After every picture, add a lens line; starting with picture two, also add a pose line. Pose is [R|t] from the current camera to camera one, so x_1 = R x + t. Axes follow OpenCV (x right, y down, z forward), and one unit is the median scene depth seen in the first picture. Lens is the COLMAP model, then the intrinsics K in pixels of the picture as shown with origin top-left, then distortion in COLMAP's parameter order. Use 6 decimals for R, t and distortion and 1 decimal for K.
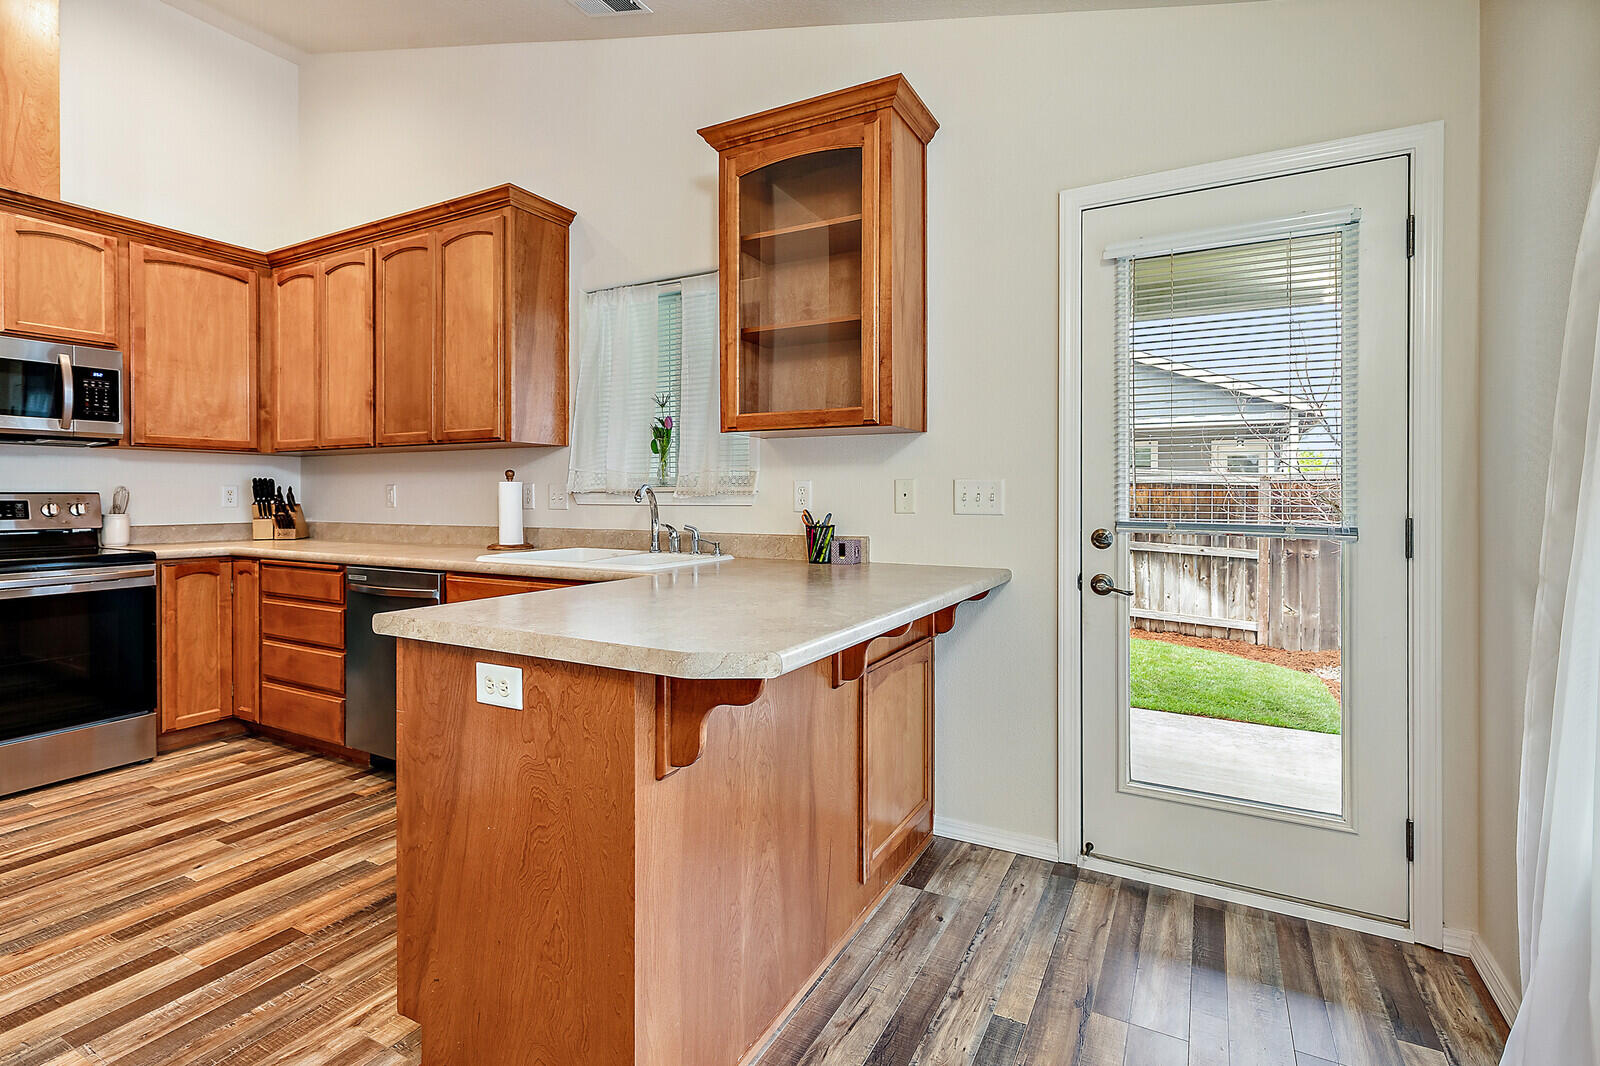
lens RADIAL K [[752.4, 0, 805.7], [0, 752.4, 498.4], [0, 0, 1]] dist [0.005983, 0.000048]
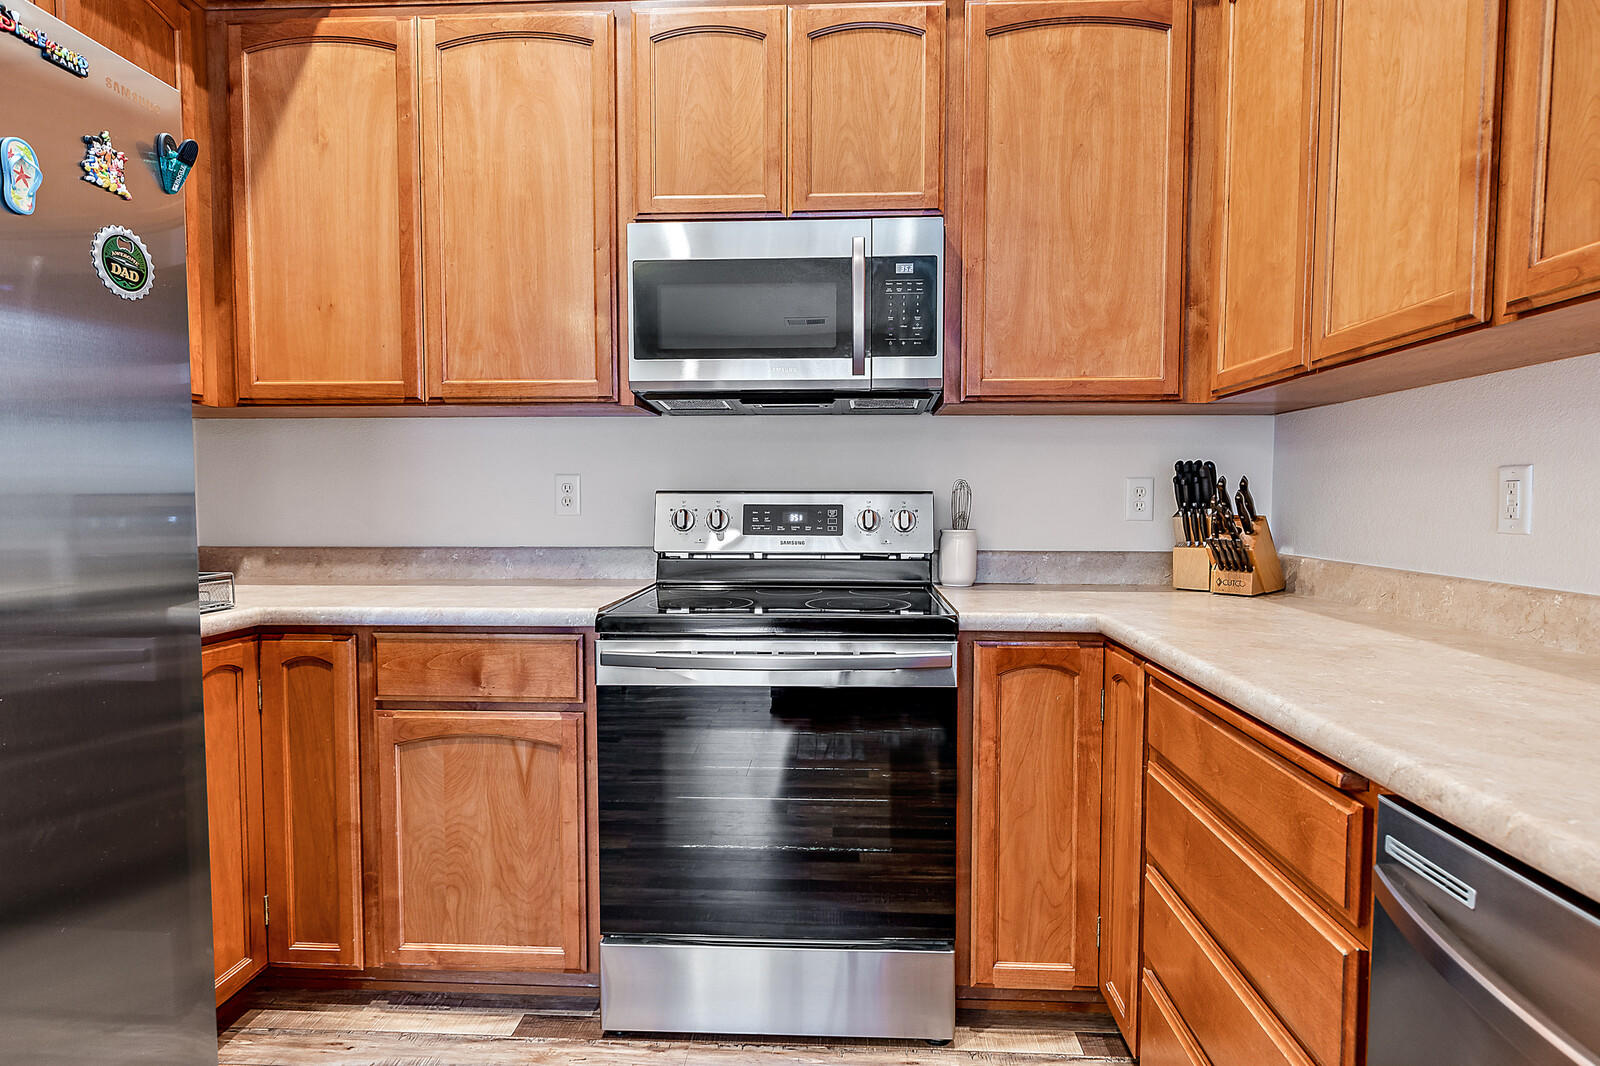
lens RADIAL K [[850.5, 0, 807.1], [0, 850.5, 539.3], [0, 0, 1]] dist [0.001331, -0.001024]
pose [[0.432584, 0.046547, -0.900391, -0.418487], [-0.006276, 0.998798, 0.048620, -0.002371], [0.901572, -0.015382, 0.432356, 0.673787]]
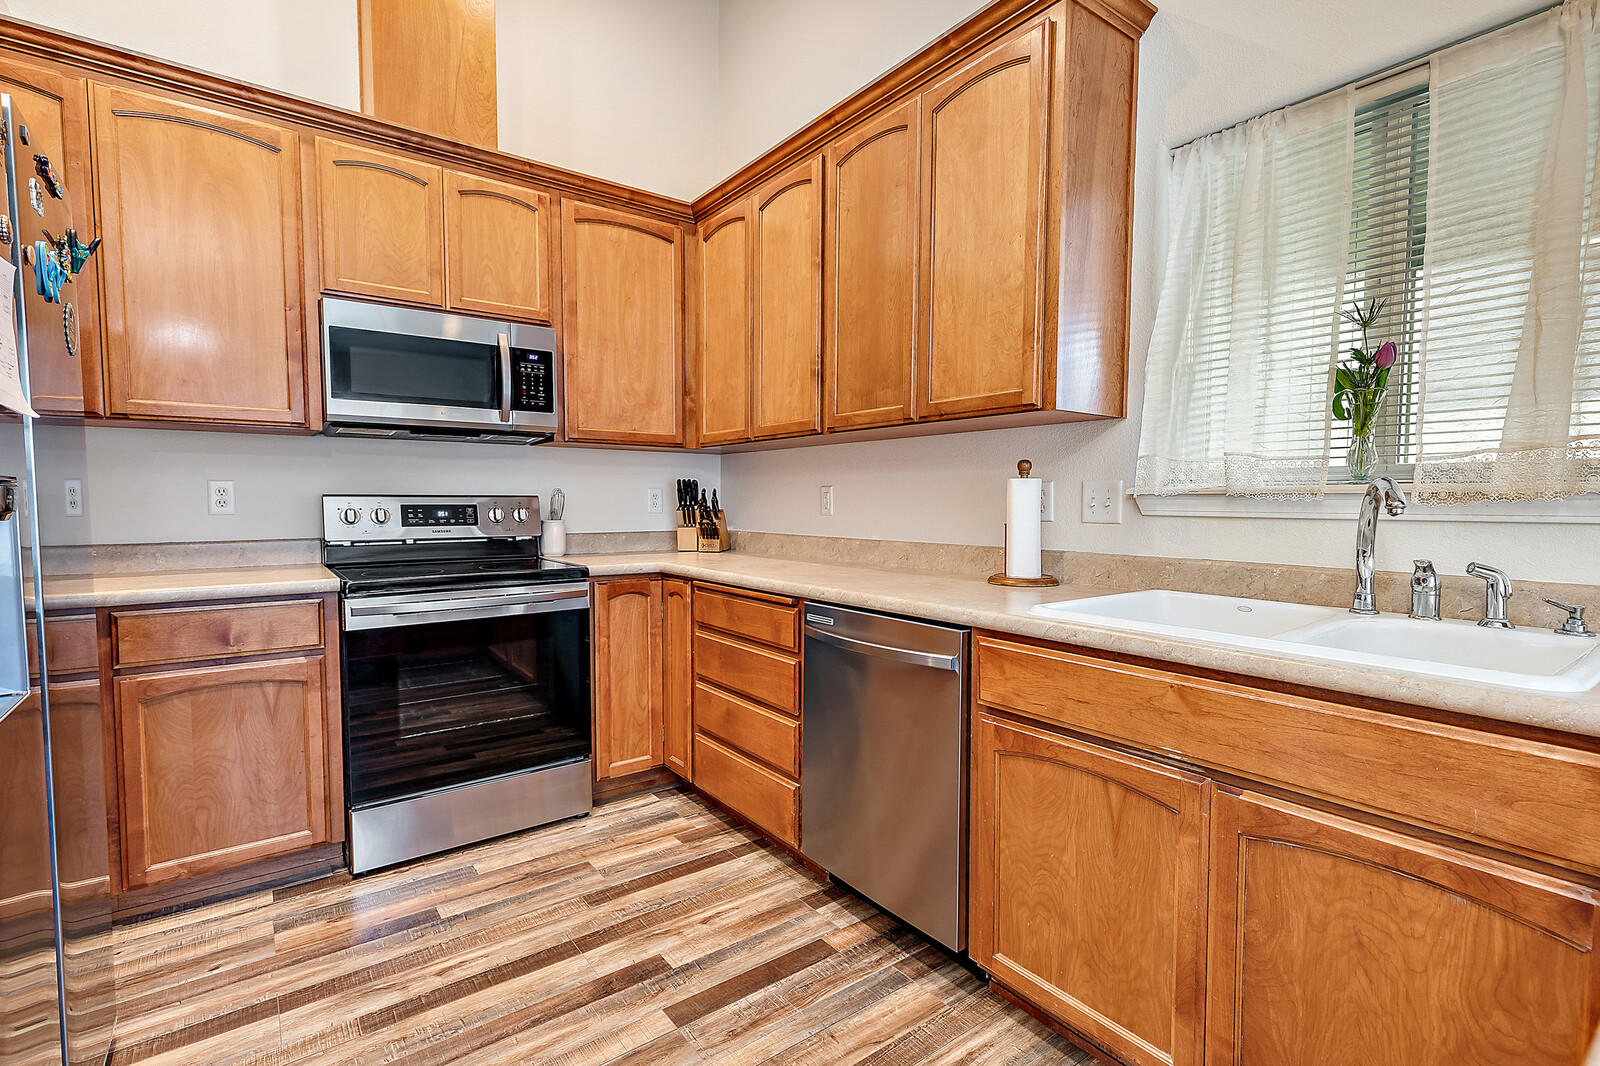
lens RADIAL K [[742.5, 0, 808.8], [0, 742.5, 539.3], [0, 0, 1]] dist [0.006188, 0.000218]
pose [[0.911831, 0.024305, -0.409845, -0.303503], [-0.004564, 0.998785, 0.049076, -0.000994], [0.410539, -0.042879, 0.910834, 0.354223]]
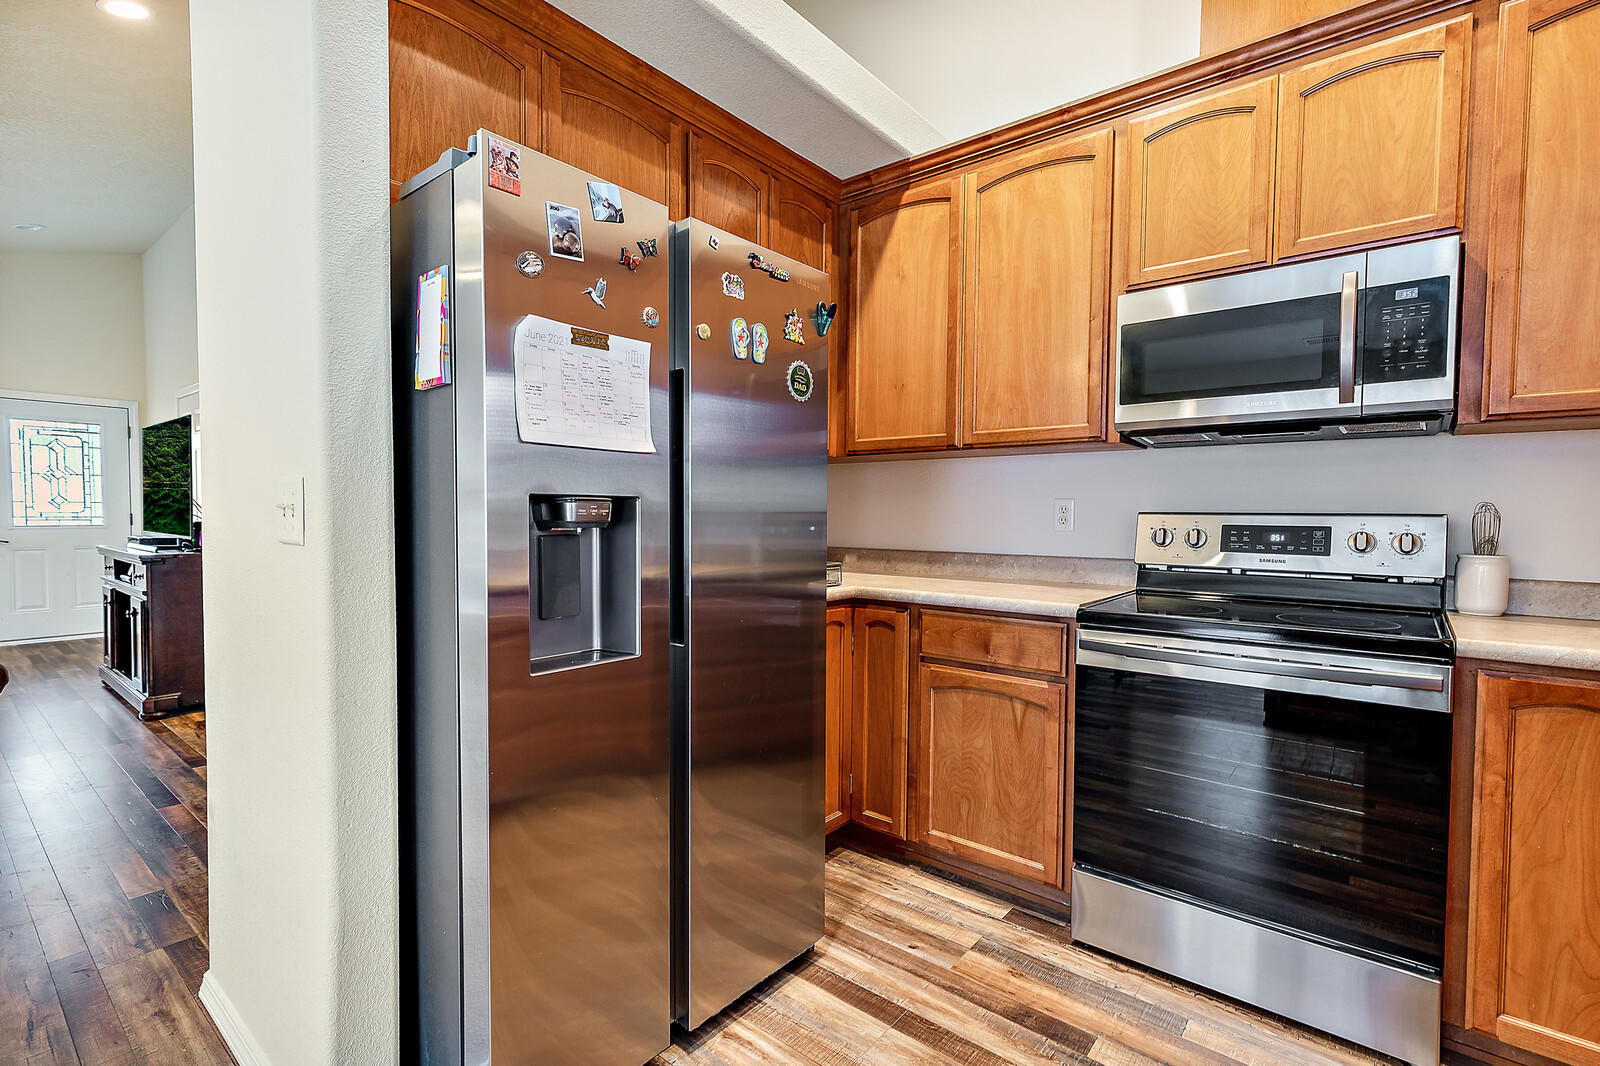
lens RADIAL K [[734.2, 0, 805.1], [0, 734.2, 537.5], [0, 0, 1]] dist [0.007737, -0.000706]
pose [[-0.185014, 0.031984, -0.982215, -0.336381], [-0.014547, 0.999272, 0.035279, -0.003192], [0.982628, 0.020815, -0.184414, 0.677230]]
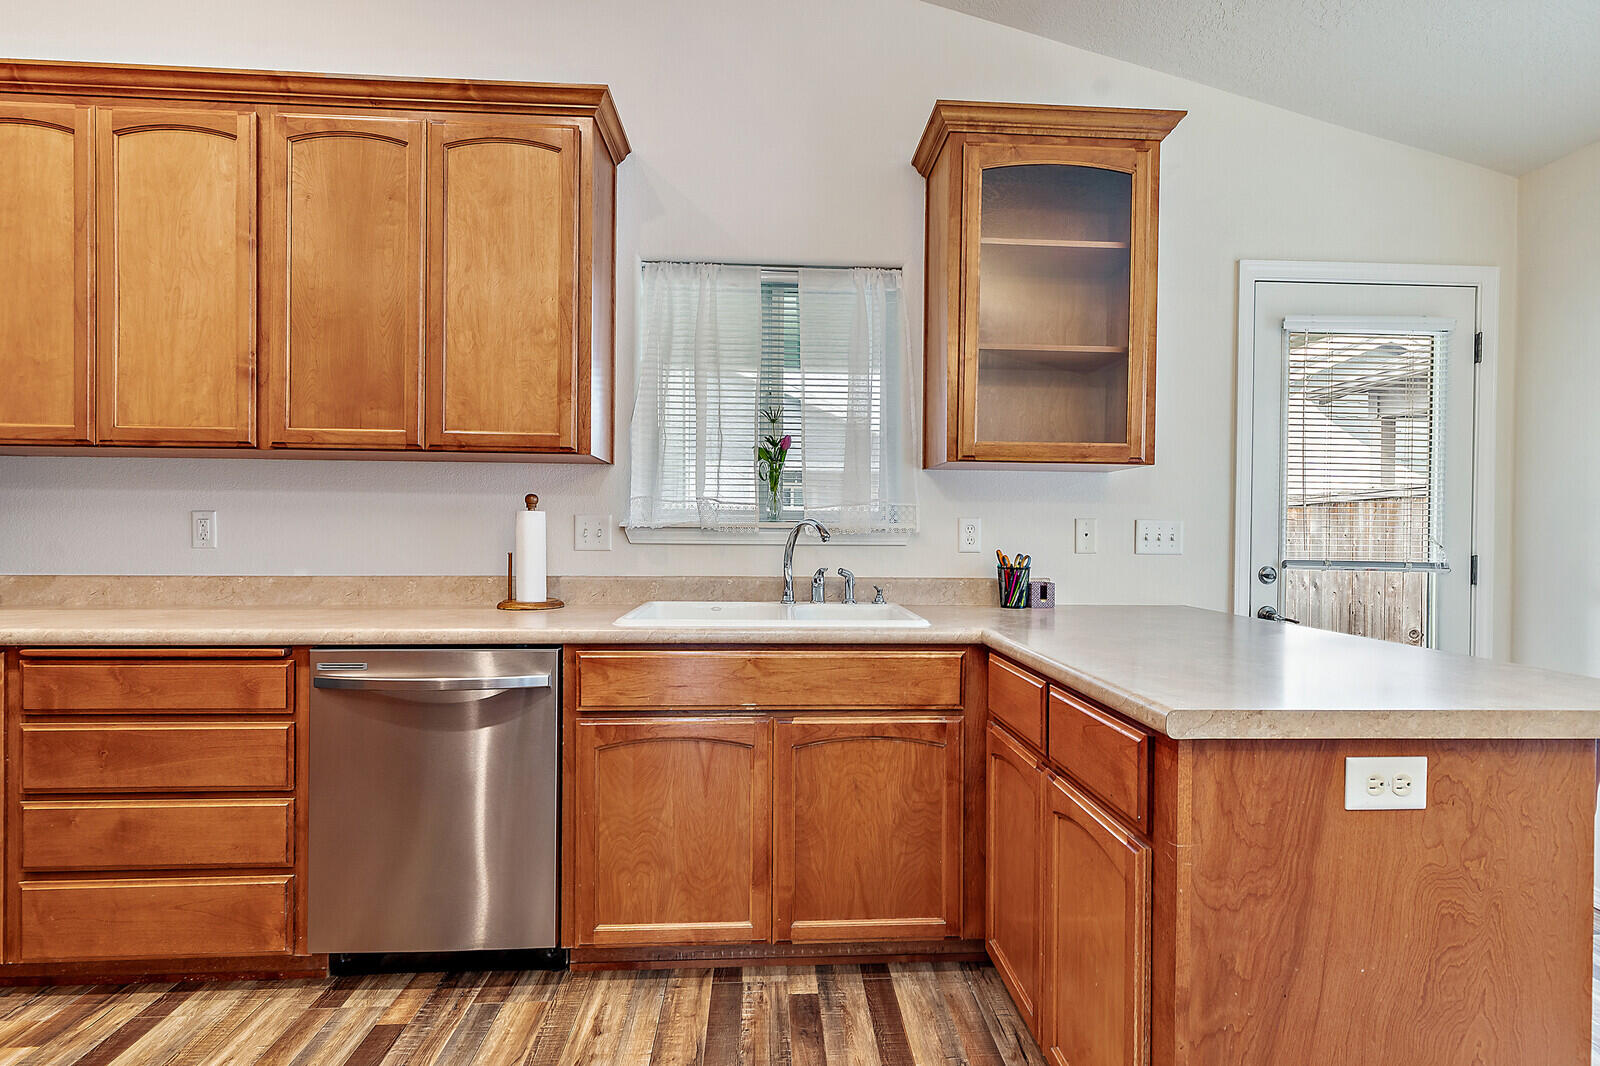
lens RADIAL K [[764.6, 0, 803.5], [0, 764.6, 537.7], [0, 0, 1]] dist [0.010538, -0.000986]
pose [[0.851037, 0.002199, 0.525102, -0.556884], [-0.005610, 0.999972, 0.004905, -0.002487], [-0.525076, -0.007120, 0.851025, 0.266550]]
